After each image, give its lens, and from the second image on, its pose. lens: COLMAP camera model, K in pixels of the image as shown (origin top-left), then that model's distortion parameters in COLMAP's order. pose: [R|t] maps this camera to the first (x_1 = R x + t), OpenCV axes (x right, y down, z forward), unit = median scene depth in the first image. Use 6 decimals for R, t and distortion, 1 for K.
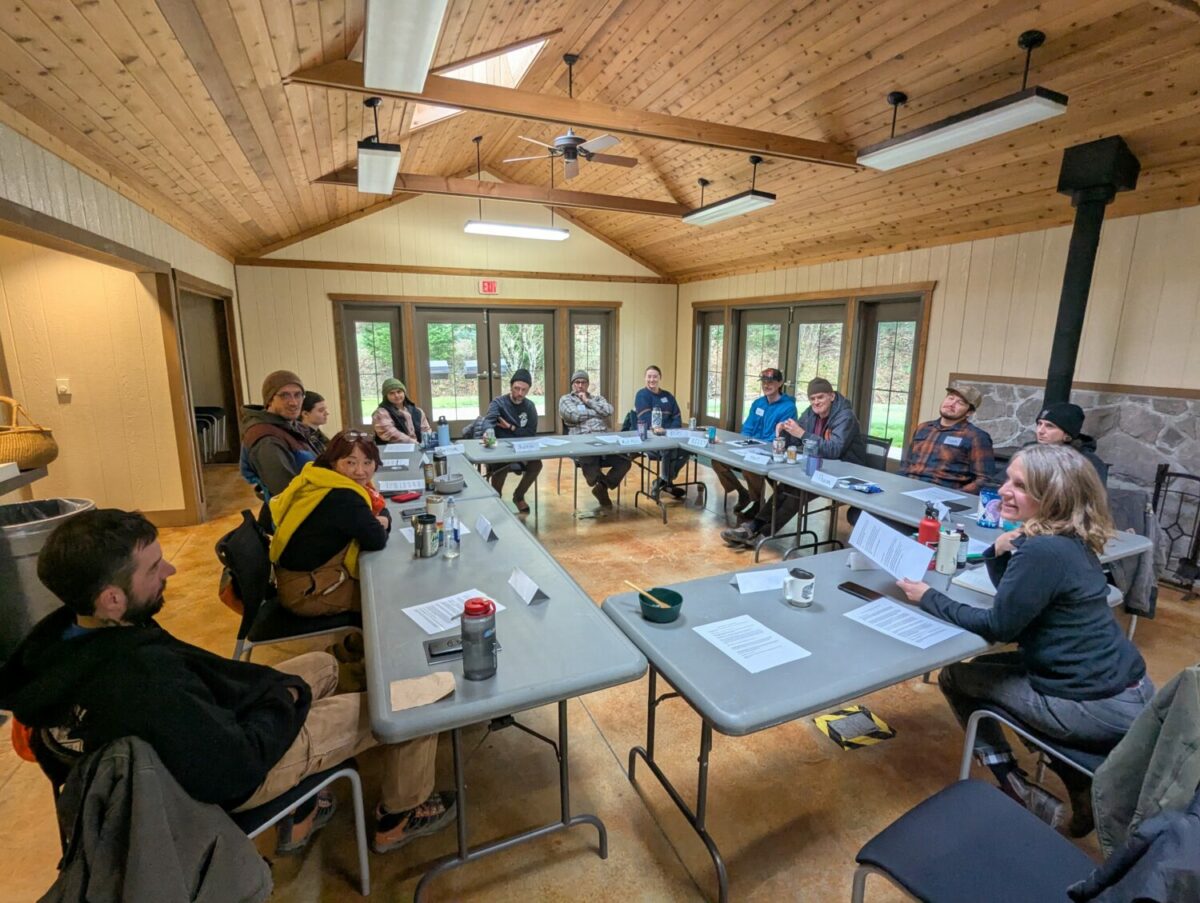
lens RADIAL K [[567.6, 0, 601.3], [0, 567.6, 454.8], [0, 0, 1]] dist [-0.002713, -0.000291]
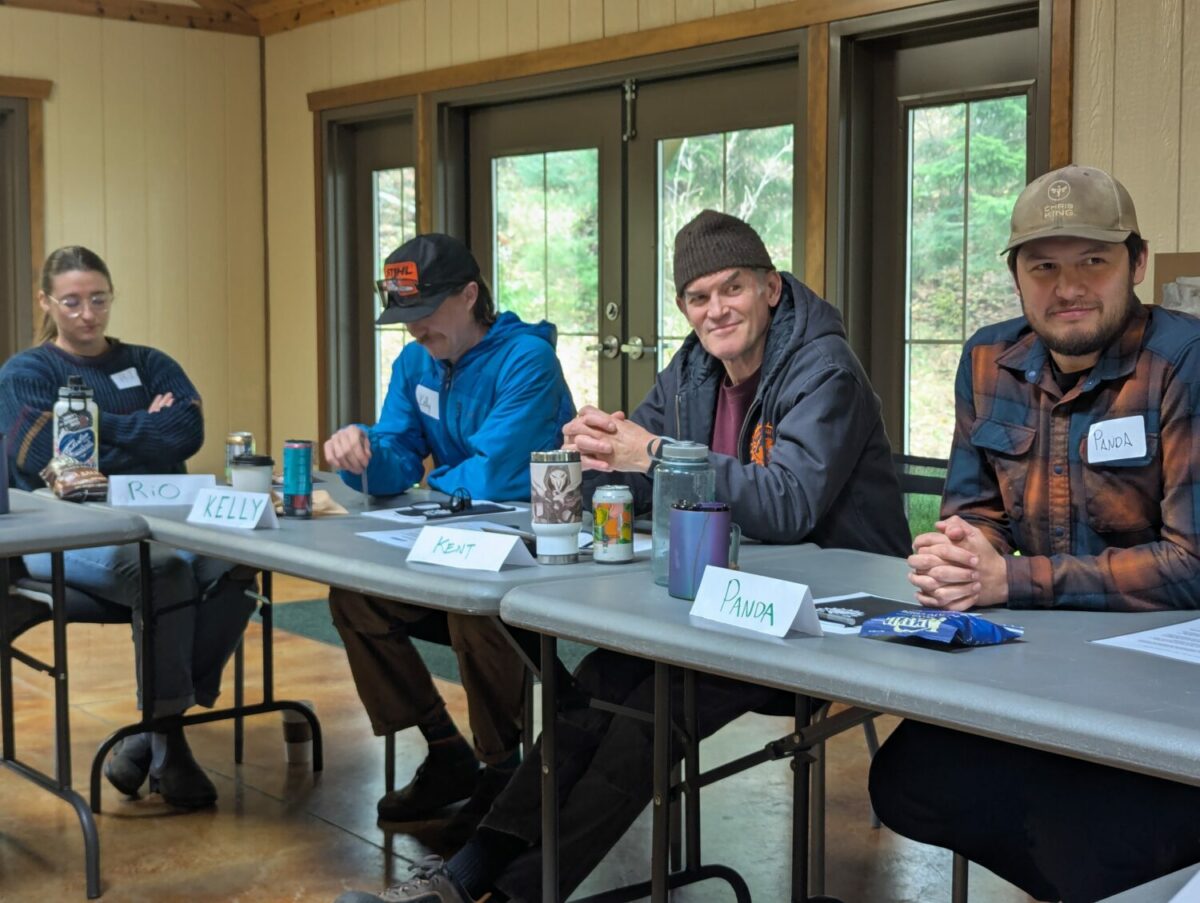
lens RADIAL K [[1702.3, 0, 655.7], [0, 1702.3, 443.0], [0, 0, 1]] dist [0.051389, 0.000000]
pose [[0.953110, -0.021294, 0.301873, 0.135395], [0.059291, 0.991328, -0.117274, 0.042892], [-0.296758, 0.129673, 0.946108, 0.323195]]
